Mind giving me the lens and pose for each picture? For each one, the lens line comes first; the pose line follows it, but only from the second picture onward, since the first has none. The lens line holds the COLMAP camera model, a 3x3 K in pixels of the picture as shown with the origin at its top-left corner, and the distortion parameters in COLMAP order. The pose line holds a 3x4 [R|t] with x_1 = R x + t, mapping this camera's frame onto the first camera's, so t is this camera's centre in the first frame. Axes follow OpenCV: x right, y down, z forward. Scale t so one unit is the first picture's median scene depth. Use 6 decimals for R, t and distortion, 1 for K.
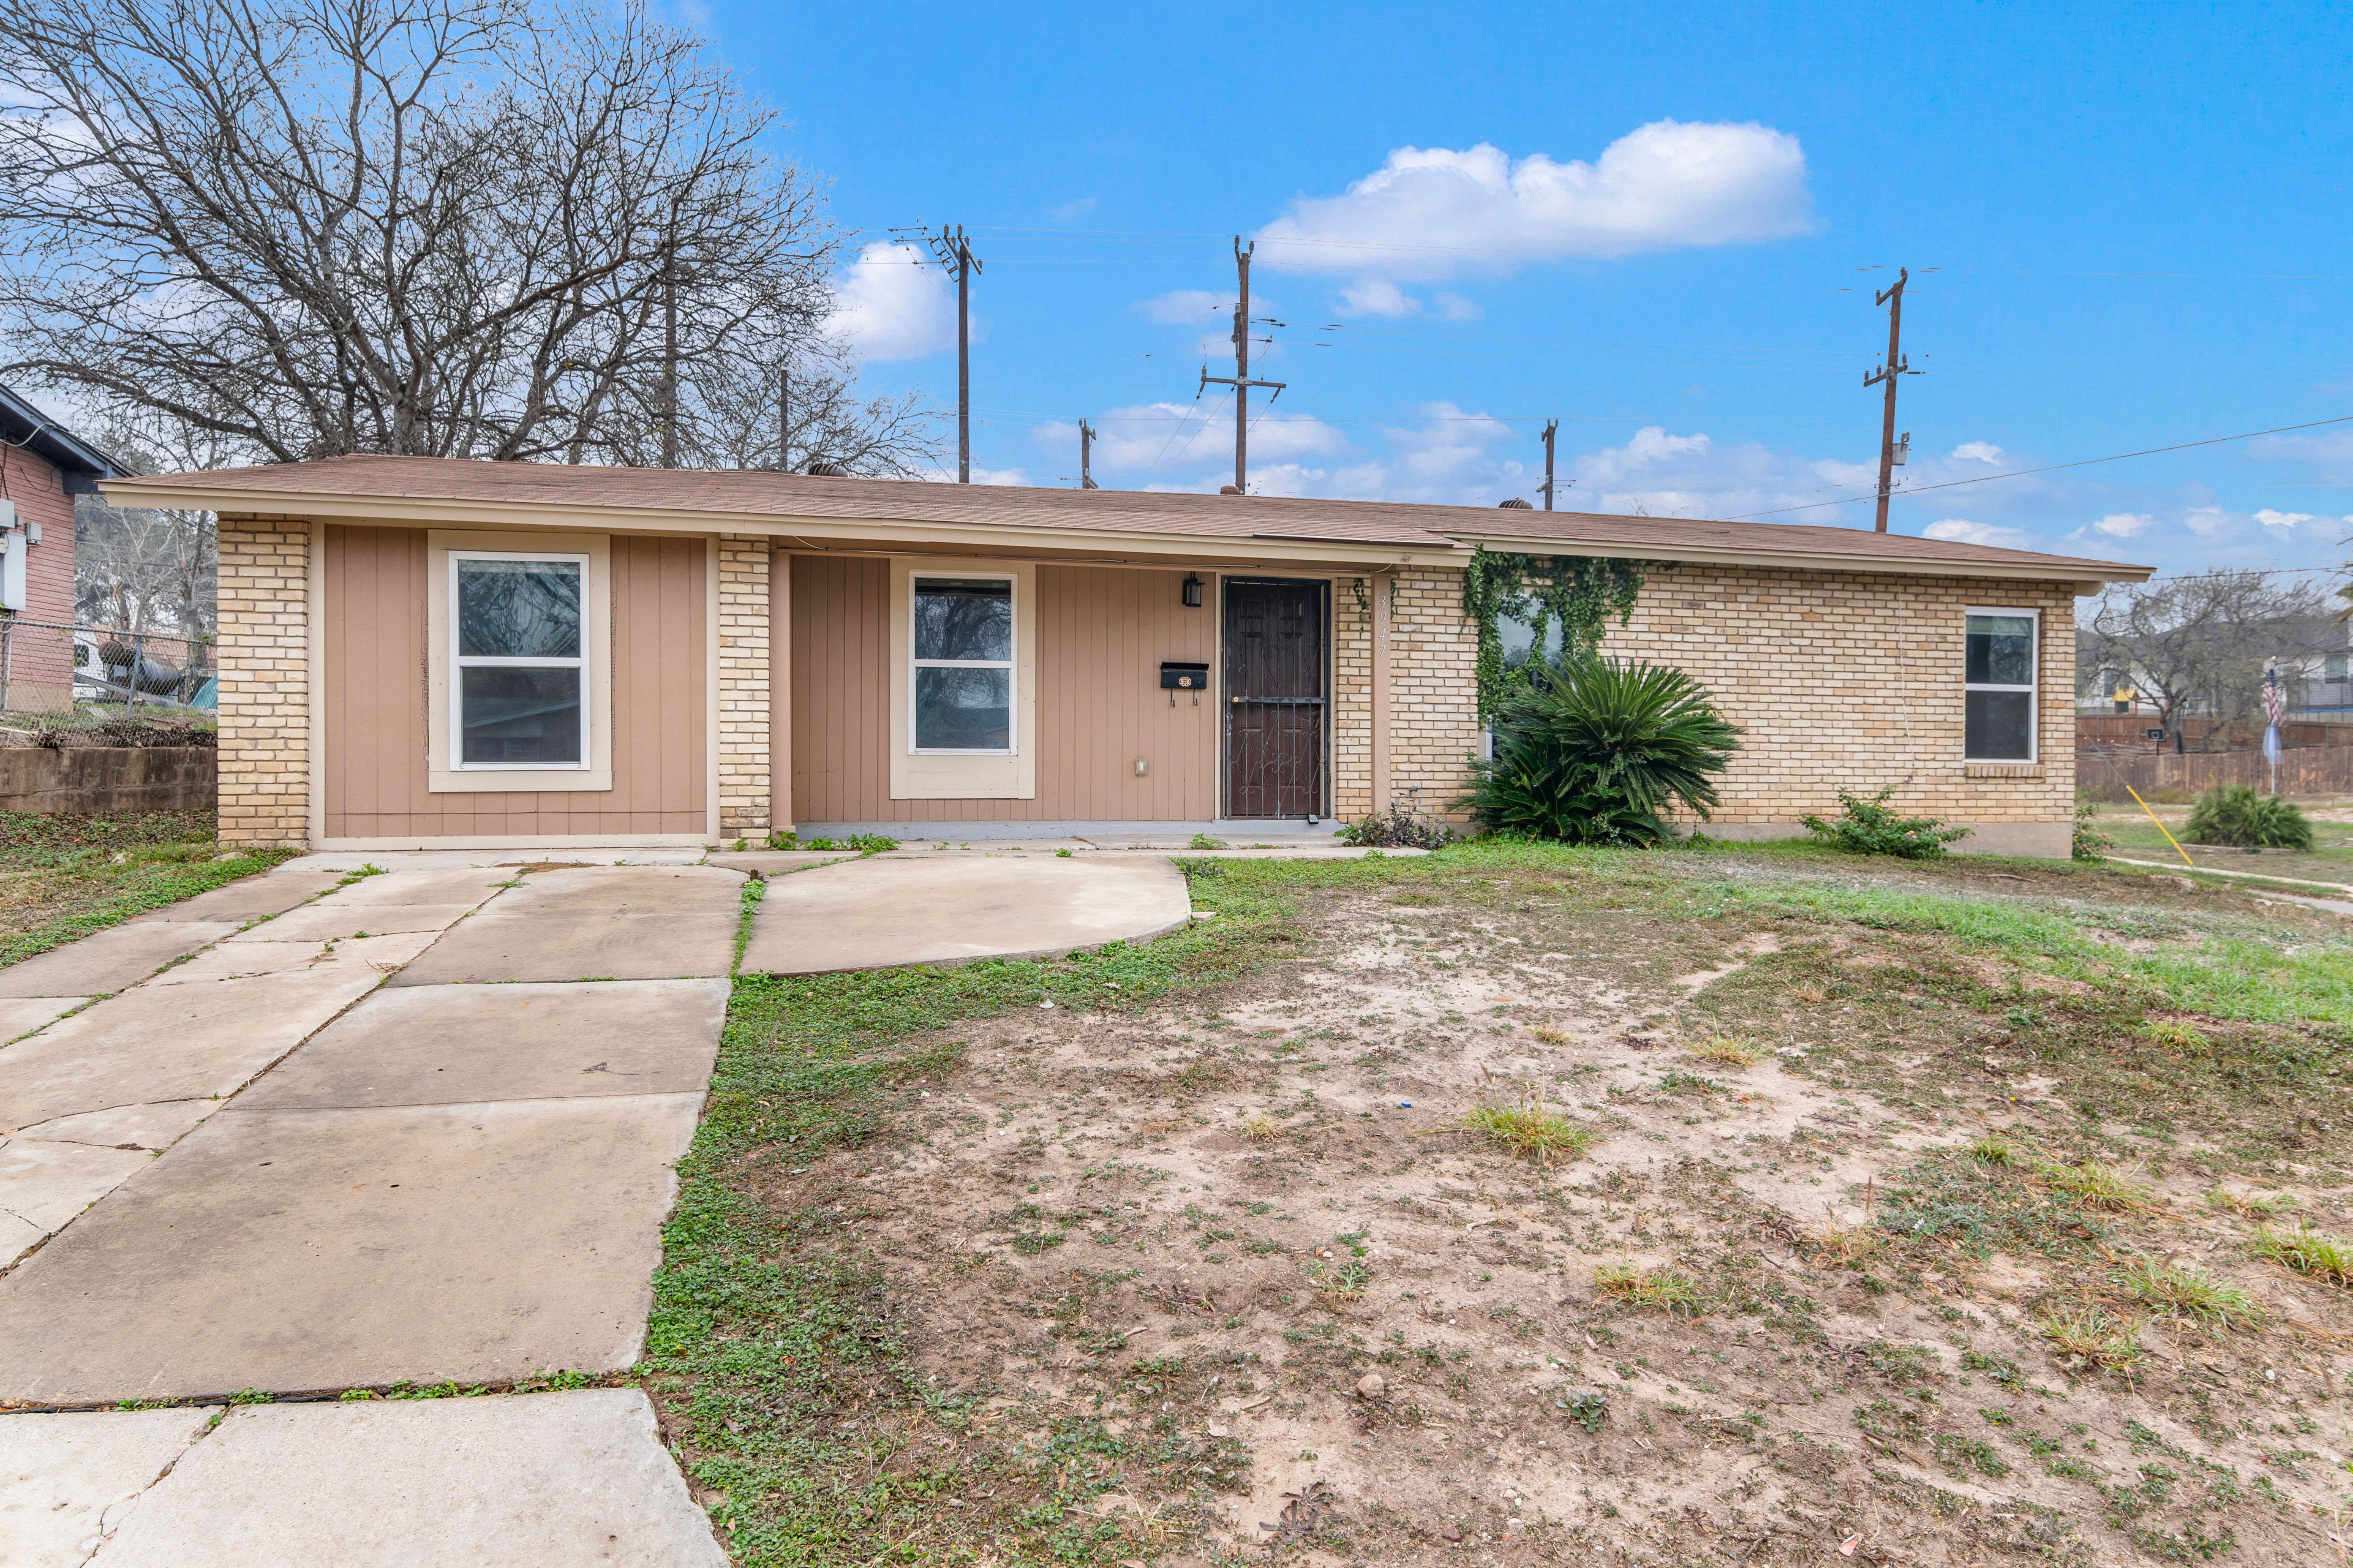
lens RADIAL K [[1462.9, 0, 1176.5], [0, 1462.9, 784.0], [0, 0, 1]] dist [-0.003294, -0.001515]
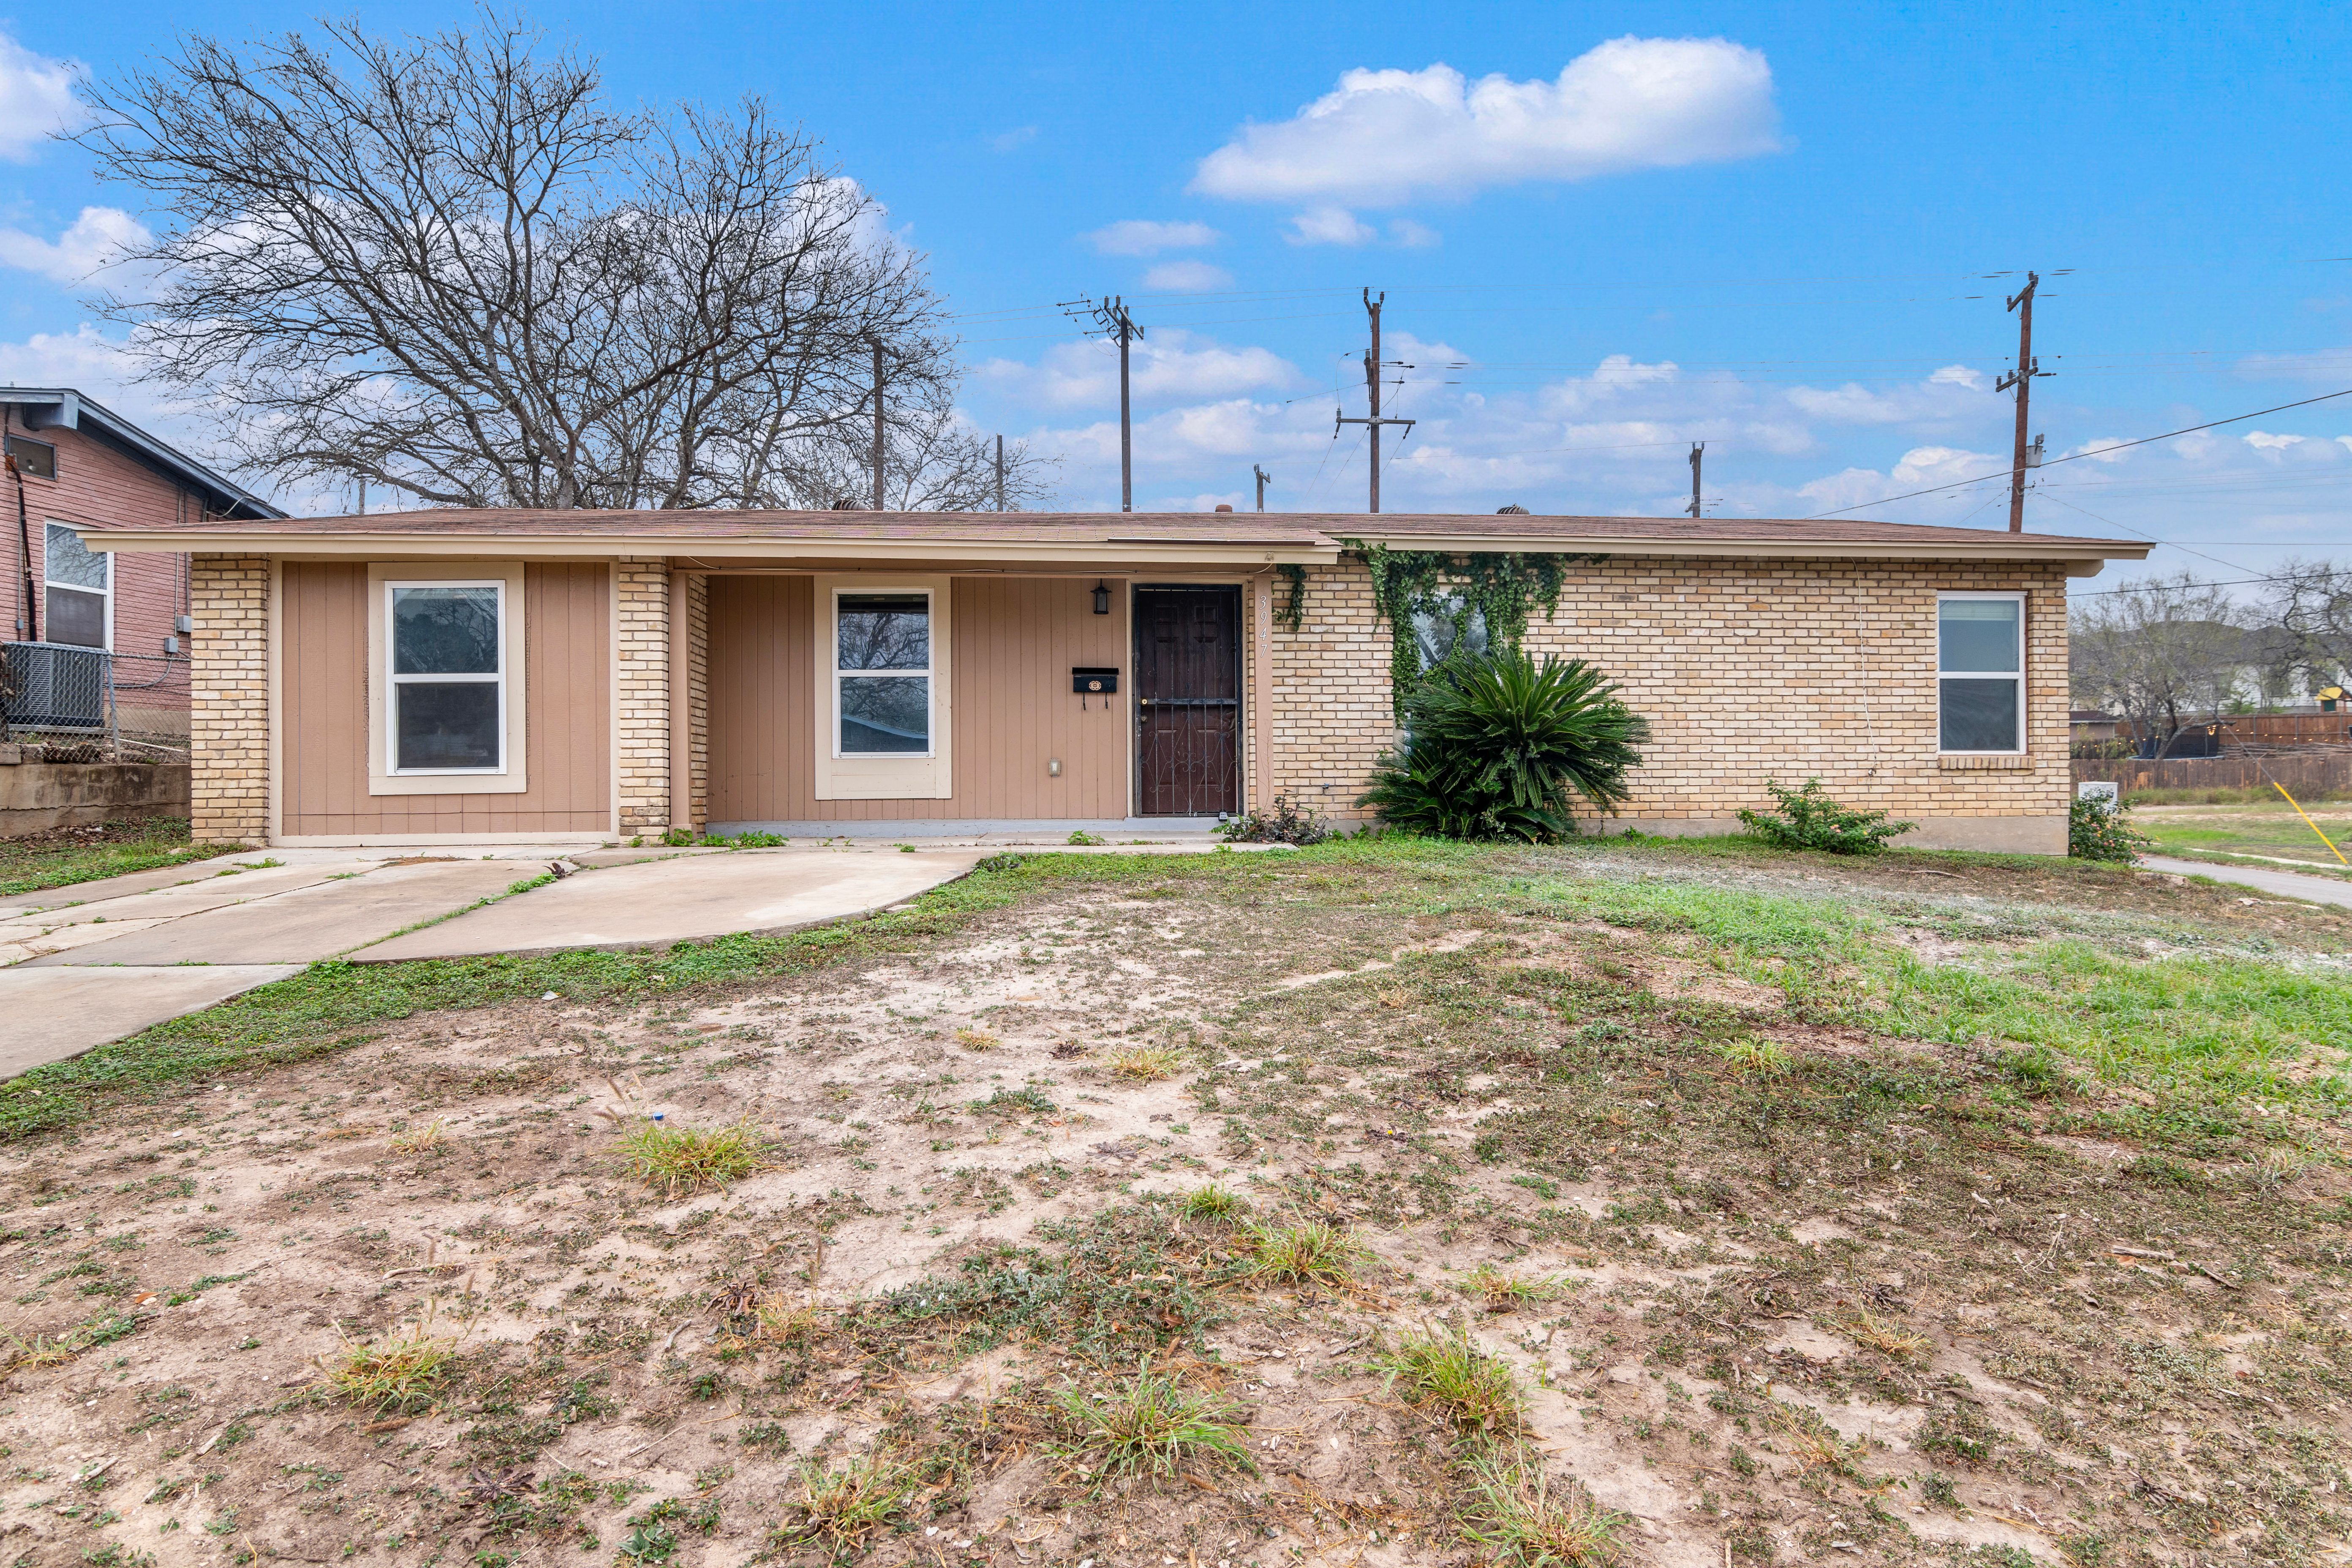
lens RADIAL K [[1298.3, 0, 1178.5], [0, 1298.3, 778.3], [0, 0, 1]] dist [-0.001794, -0.008382]
pose [[0.986166, -0.010698, -0.165415, 0.222479], [0.008710, 0.999881, -0.012739, 0.008818], [0.165531, 0.011122, 0.986142, 0.096574]]
